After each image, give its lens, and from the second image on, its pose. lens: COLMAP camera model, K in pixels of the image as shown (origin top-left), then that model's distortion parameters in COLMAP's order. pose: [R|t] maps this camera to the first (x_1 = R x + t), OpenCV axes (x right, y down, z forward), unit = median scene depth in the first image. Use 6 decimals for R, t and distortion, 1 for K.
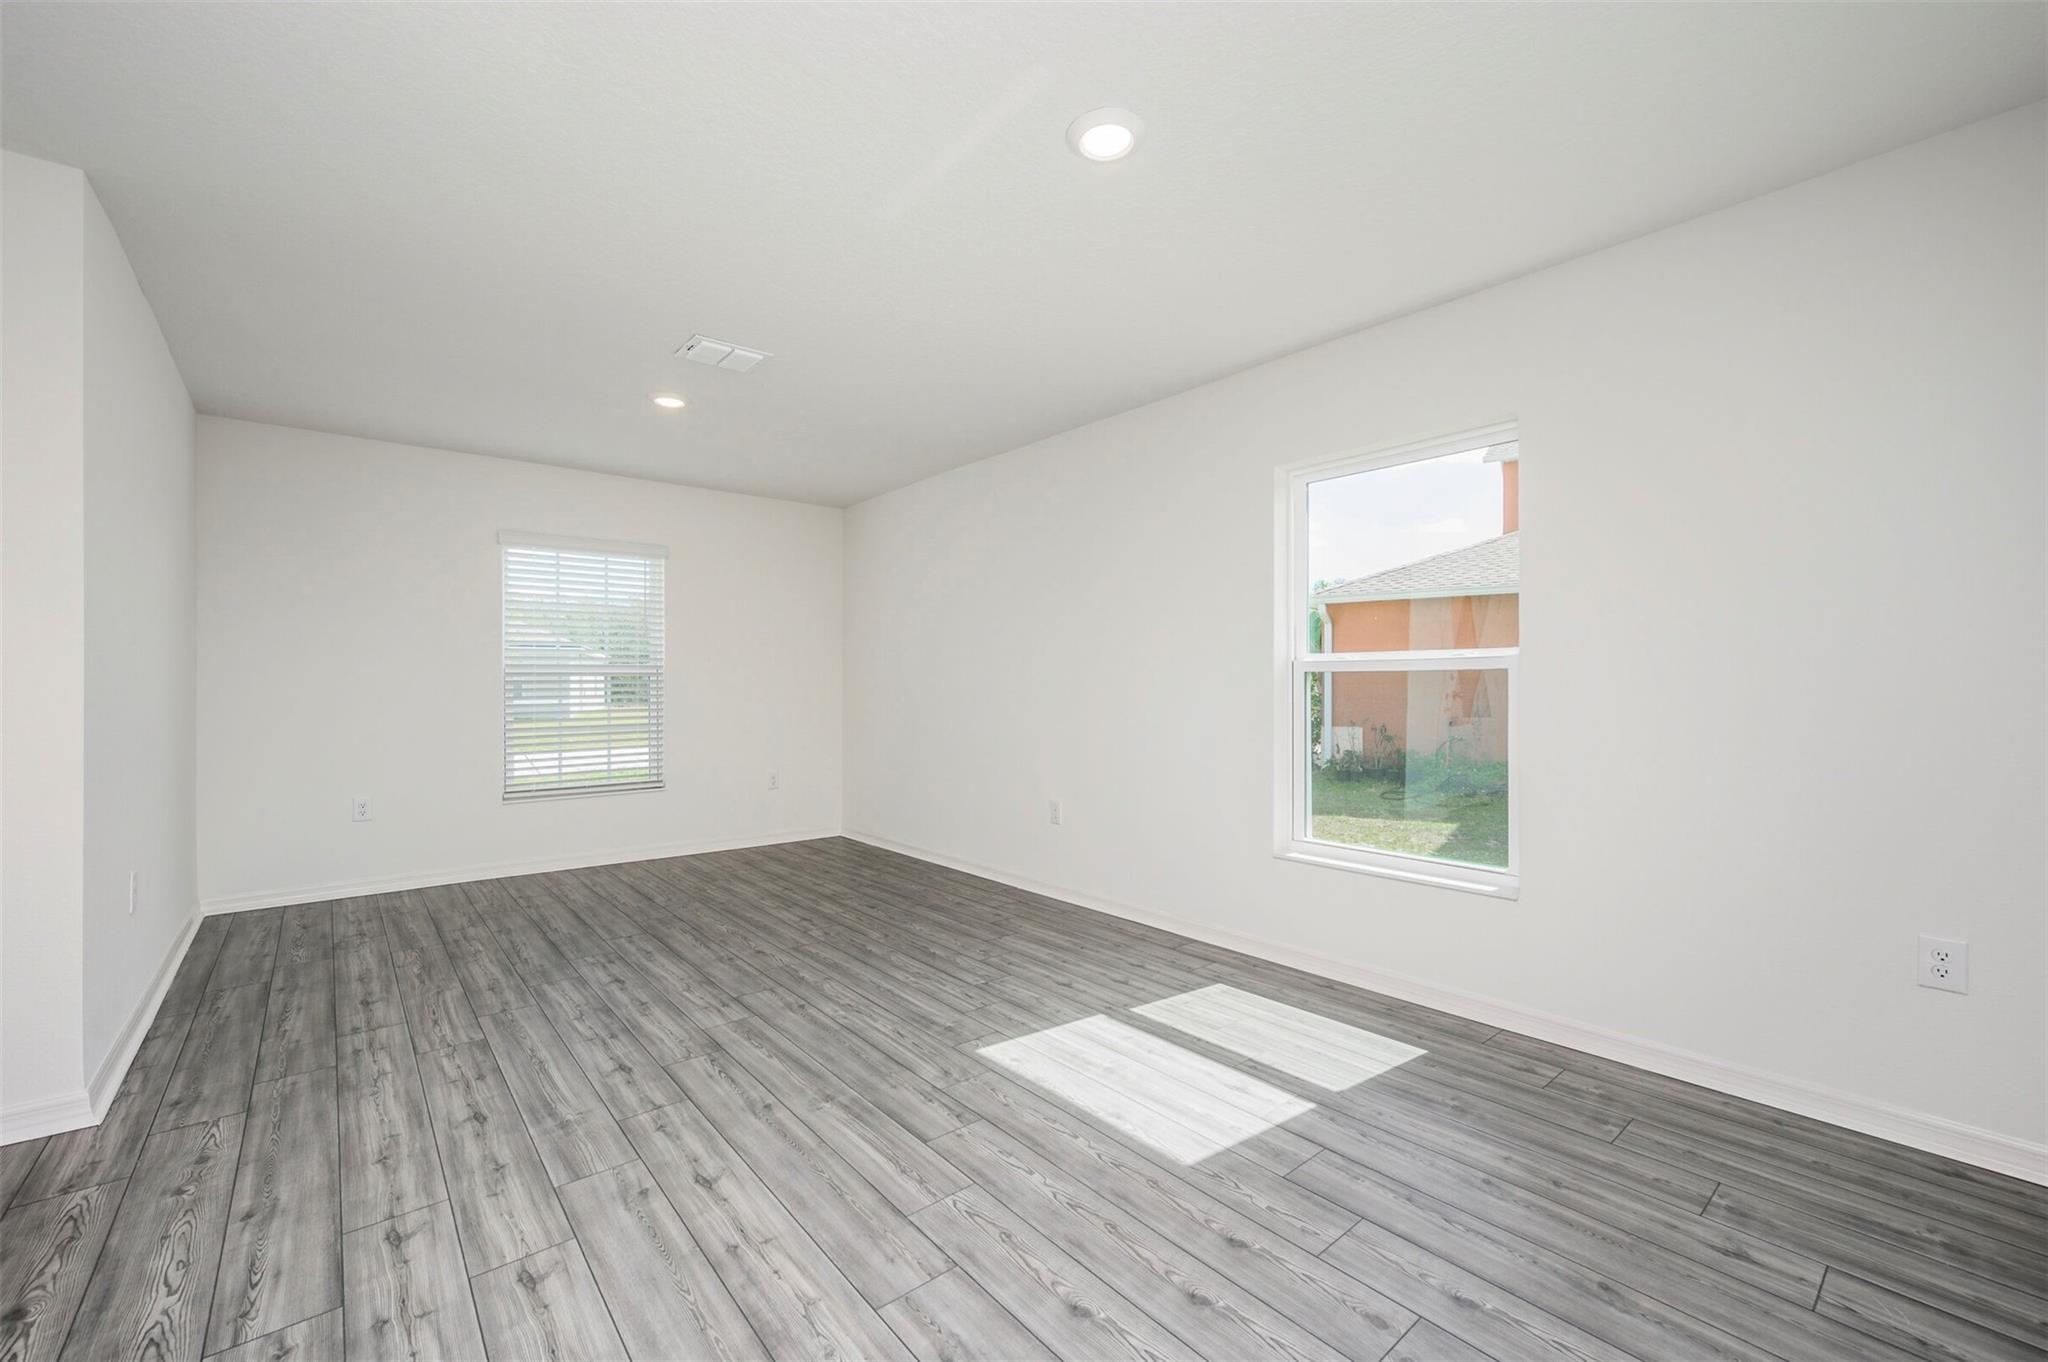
lens RADIAL K [[824.0, 0, 1024.0], [0, 824.0, 681.0], [0, 0, 1]] dist [-0.000006, 0.000155]
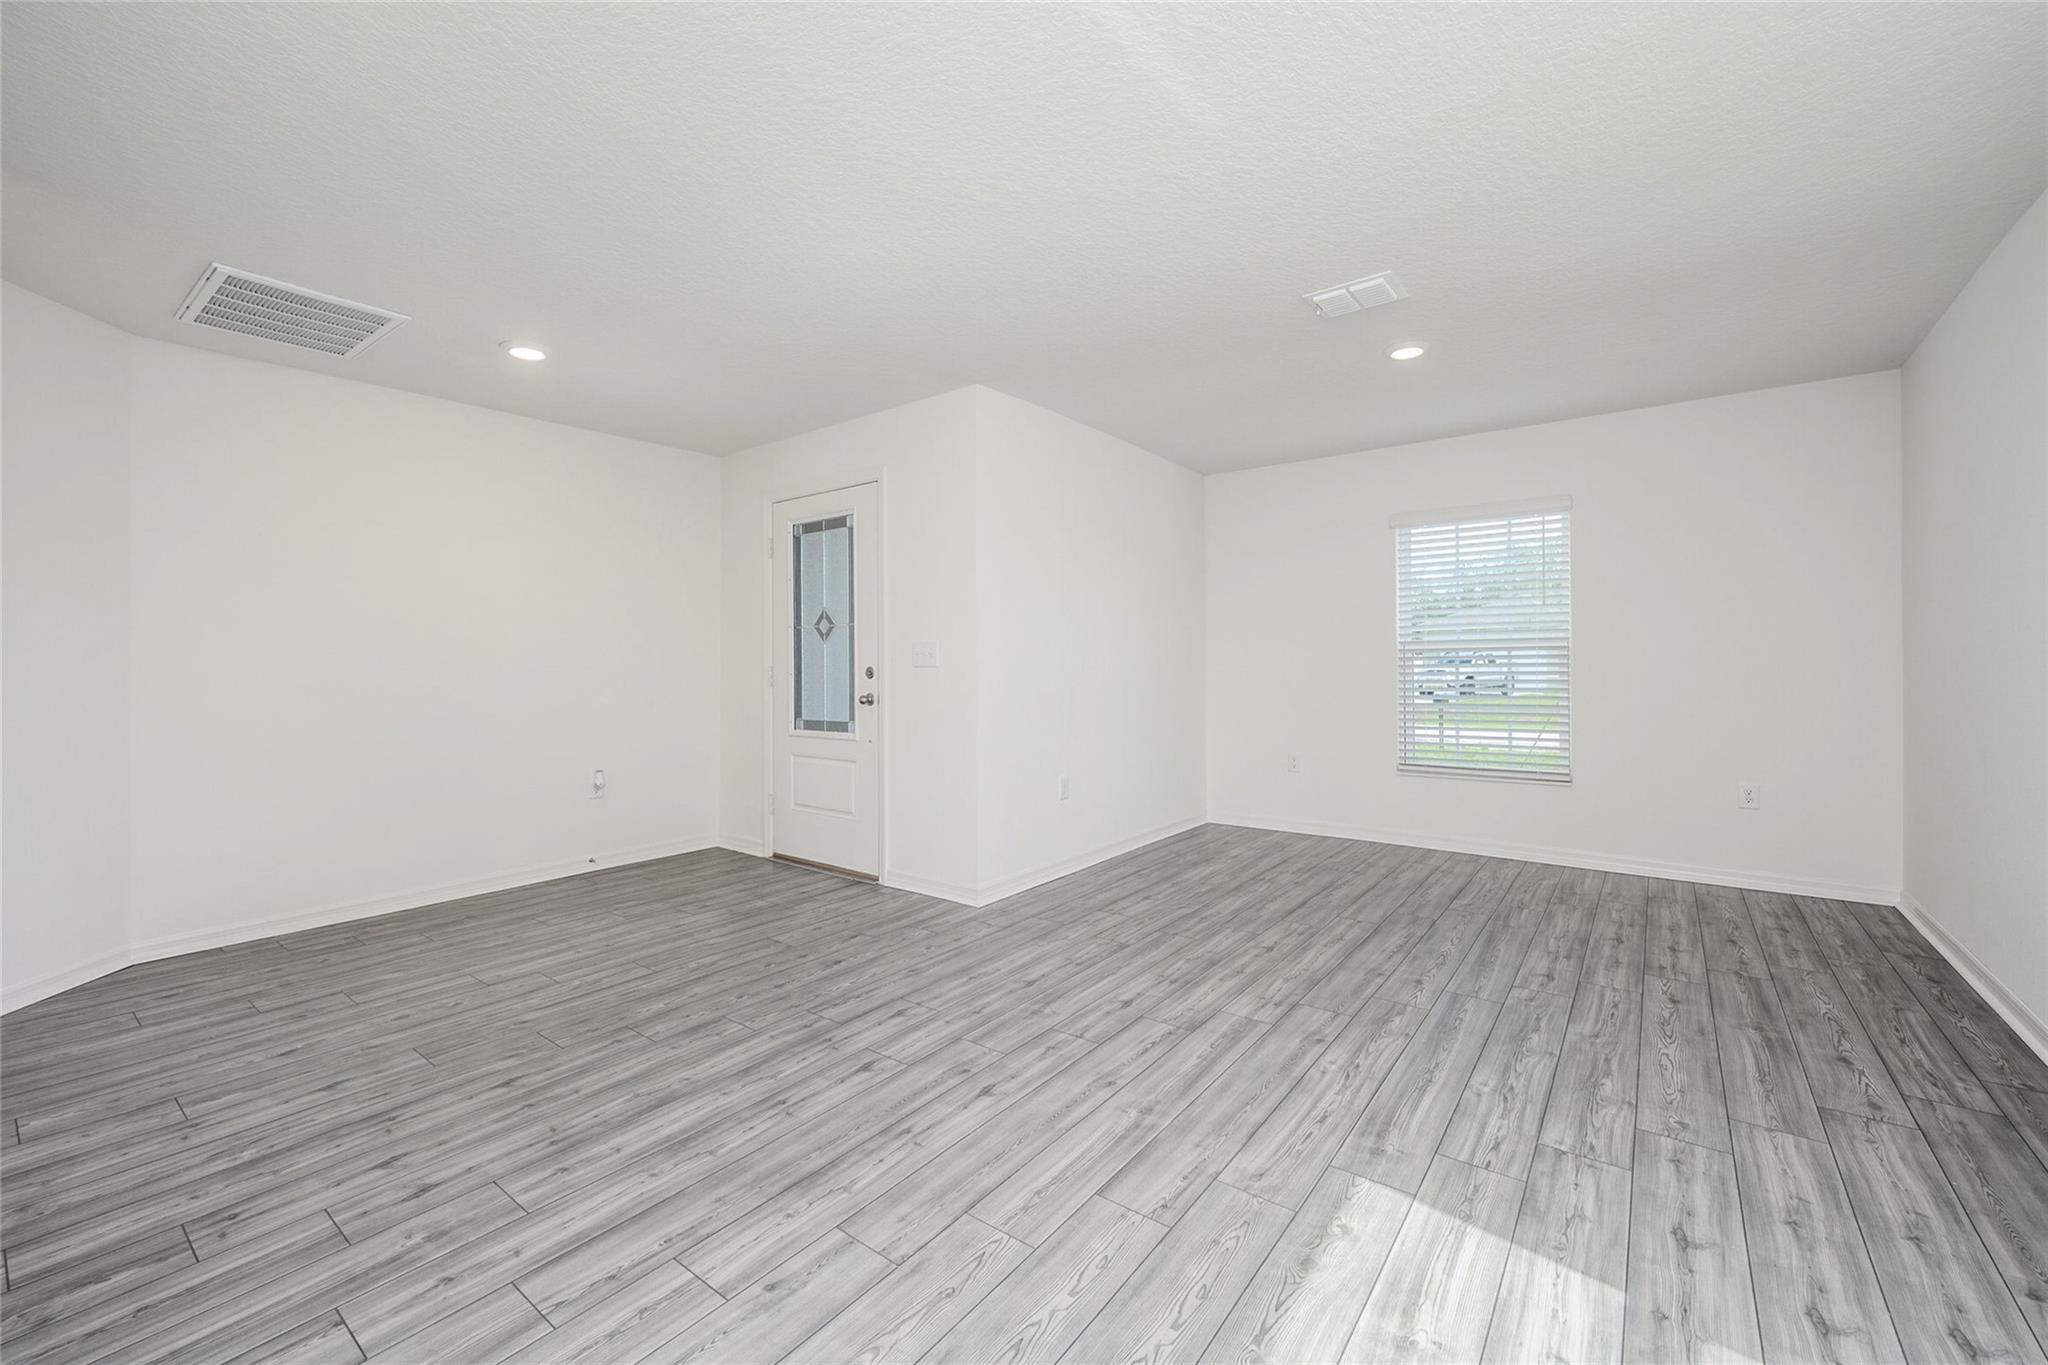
lens RADIAL K [[821.2, 0, 1024.0], [0, 821.2, 682.5], [0, 0, 1]] dist [-0.000272, 0.000532]
pose [[0.226423, 0.022246, -0.973775, 0.488988], [0.011366, 0.999611, 0.025479, -0.003959], [0.973963, -0.016837, 0.226082, 0.515371]]
